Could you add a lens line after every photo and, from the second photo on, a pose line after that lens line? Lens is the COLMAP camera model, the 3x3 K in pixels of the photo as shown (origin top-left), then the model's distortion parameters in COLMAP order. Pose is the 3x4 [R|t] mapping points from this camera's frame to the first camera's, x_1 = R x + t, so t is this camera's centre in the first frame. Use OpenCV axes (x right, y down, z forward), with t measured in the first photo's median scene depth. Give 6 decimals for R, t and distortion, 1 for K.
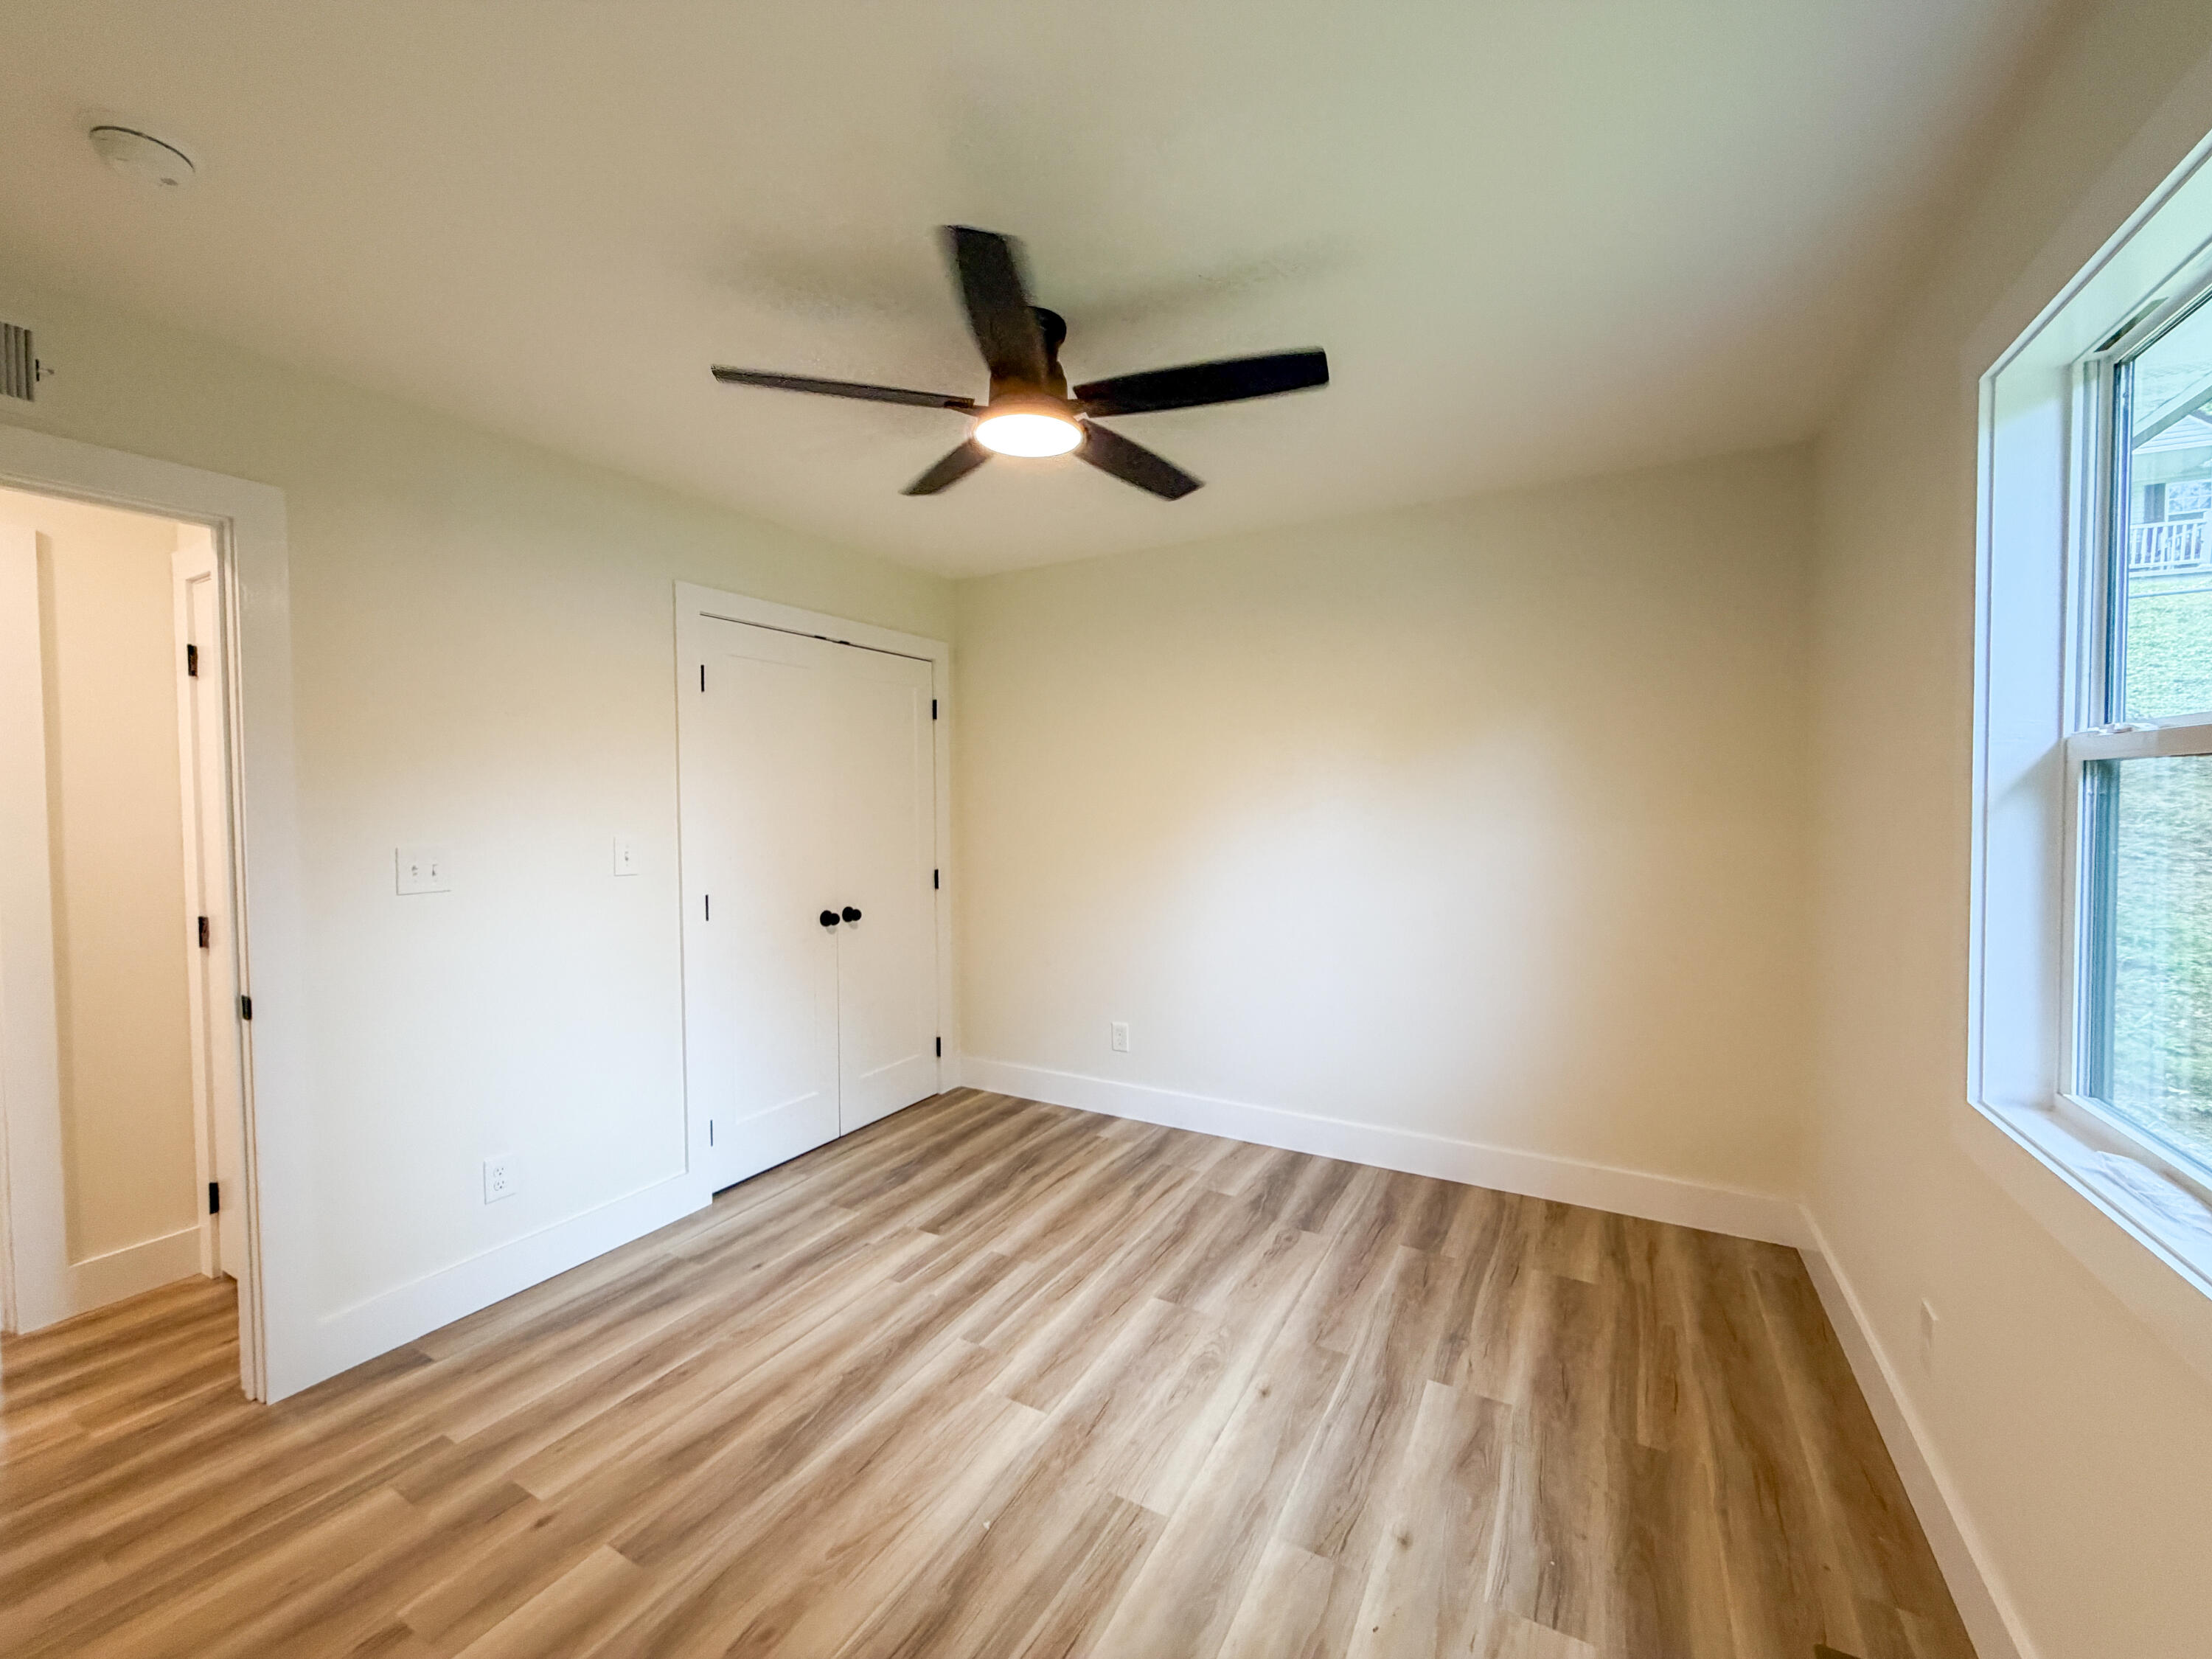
lens RADIAL K [[908.1, 0, 1097.7], [0, 908.1, 823.5], [0, 0, 1]] dist [0.001900, 0.000339]
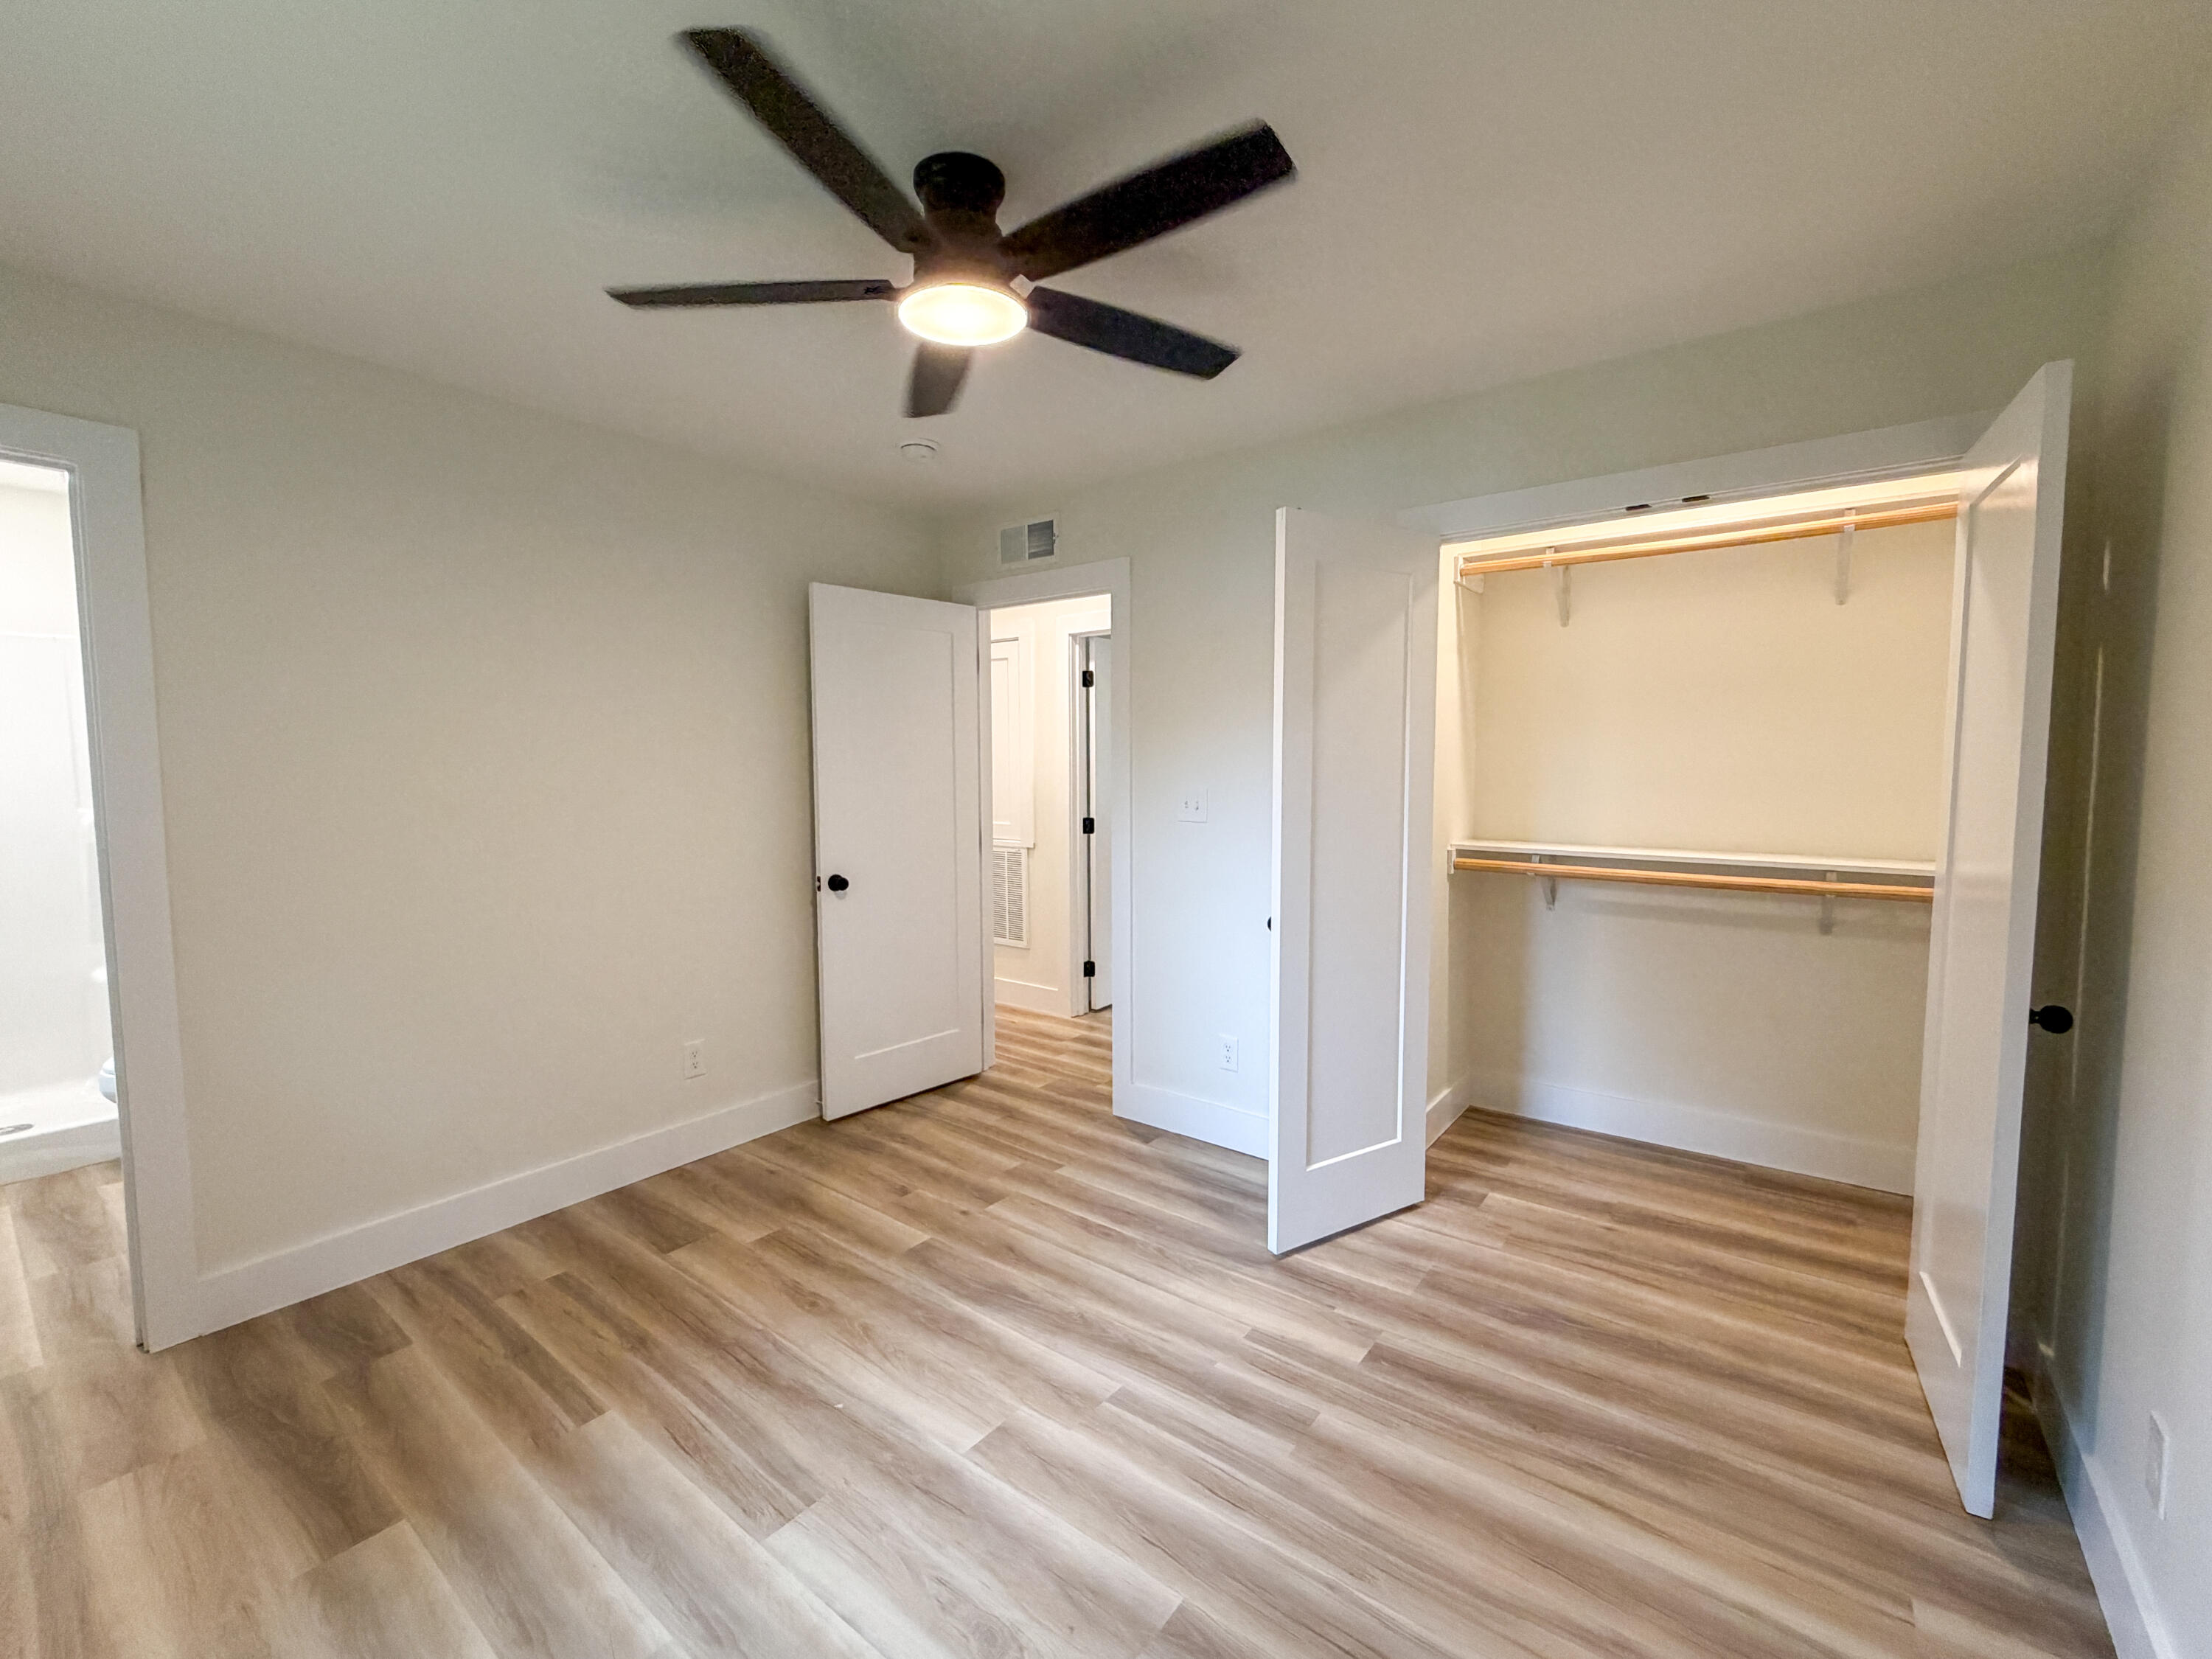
lens RADIAL K [[908.1, 0, 1097.7], [0, 908.1, 823.5], [0, 0, 1]] dist [0.001900, 0.000339]
pose [[-0.148660, 0.074246, -0.986097, 0.751223], [-0.020021, 0.996747, 0.078066, -0.039122], [0.988686, 0.031348, -0.146690, 1.228428]]
